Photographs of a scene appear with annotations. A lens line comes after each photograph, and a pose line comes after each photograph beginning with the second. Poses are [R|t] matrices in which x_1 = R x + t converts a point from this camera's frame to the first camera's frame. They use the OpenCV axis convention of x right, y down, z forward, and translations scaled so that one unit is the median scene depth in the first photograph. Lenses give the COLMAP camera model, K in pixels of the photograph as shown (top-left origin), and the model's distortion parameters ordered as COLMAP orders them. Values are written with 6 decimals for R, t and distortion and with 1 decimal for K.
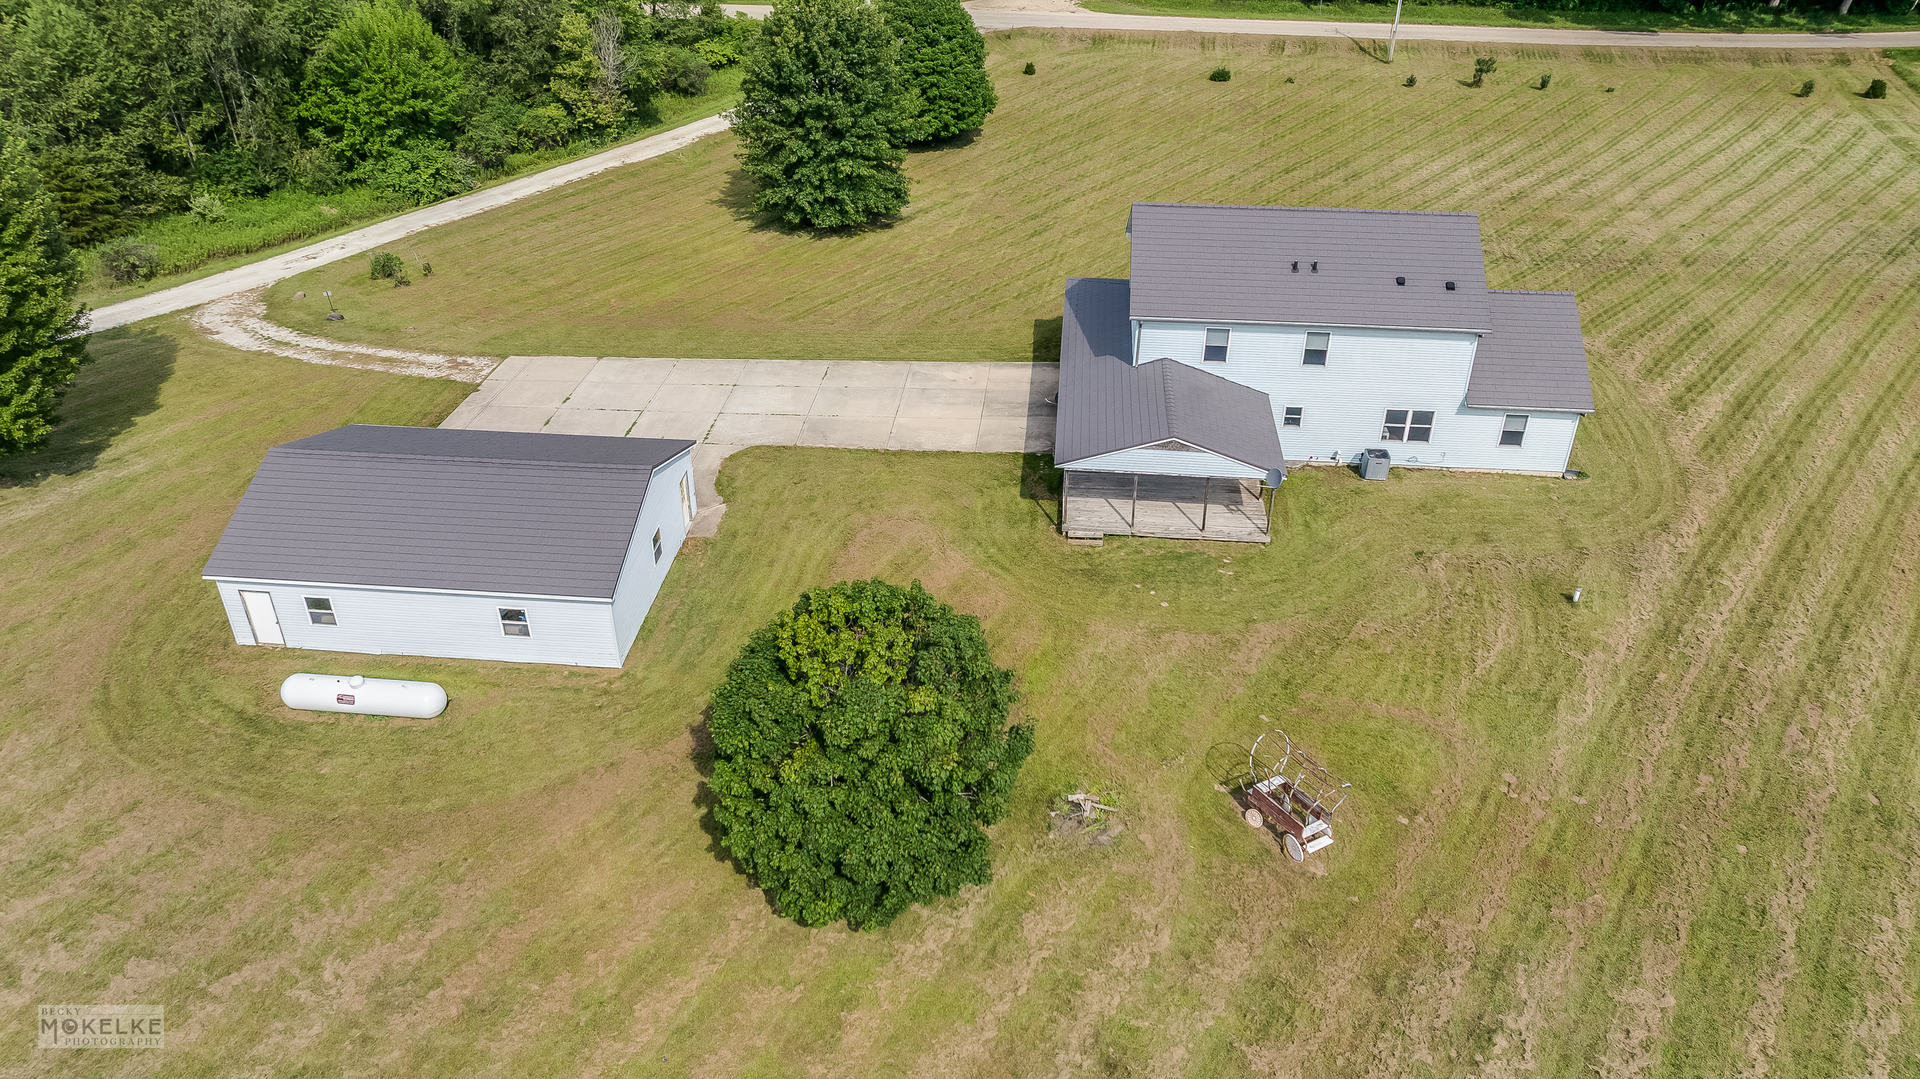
lens RADIAL K [[1545.0, 0, 960.0], [0, 1545.0, 539.5], [0, 0, 1]] dist [0.004701, 0.000395]
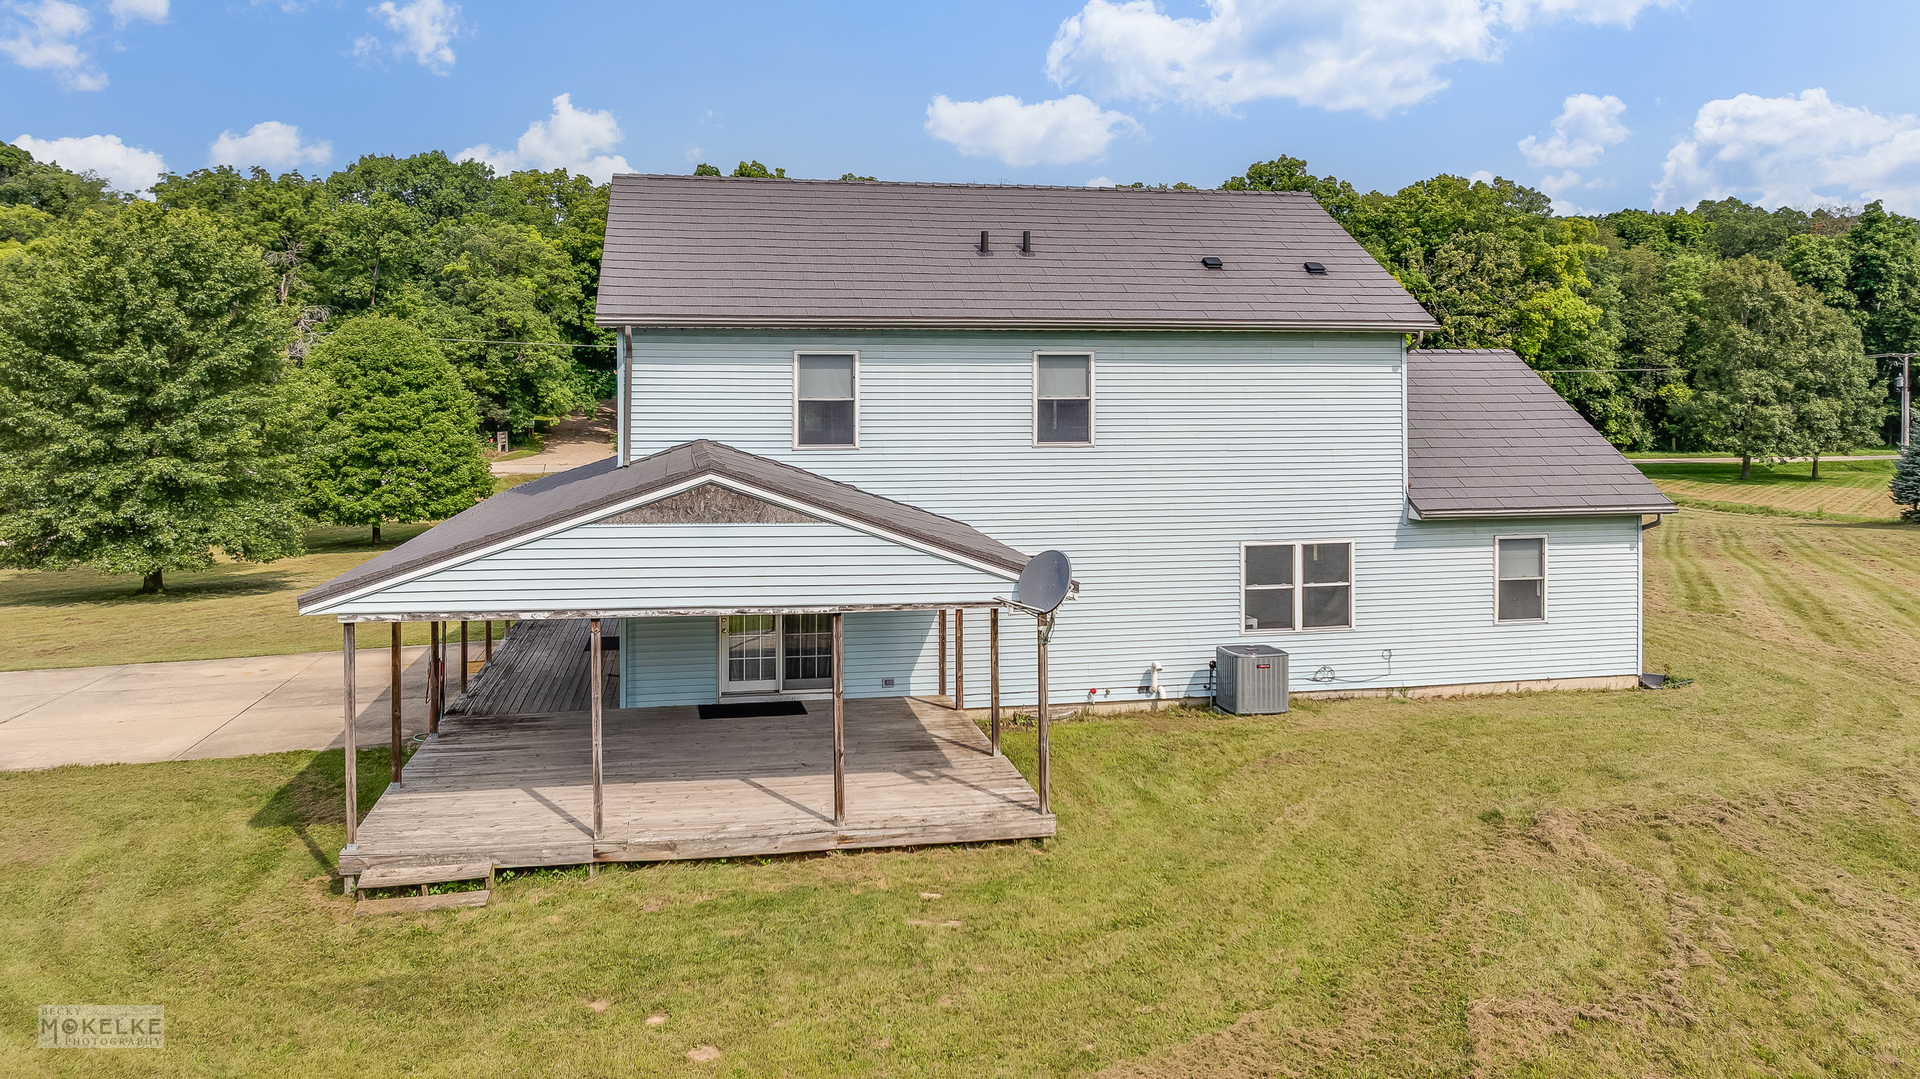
lens RADIAL K [[1201.6, 0, 960.0], [0, 1201.6, 539.5], [0, 0, 1]] dist [-0.004069, -0.002259]
pose [[0.963598, -0.012227, 0.267077, 0.114219], [0.155032, 0.839410, -0.520919, 0.072160], [-0.217818, 0.543362, 0.810749, 0.750590]]
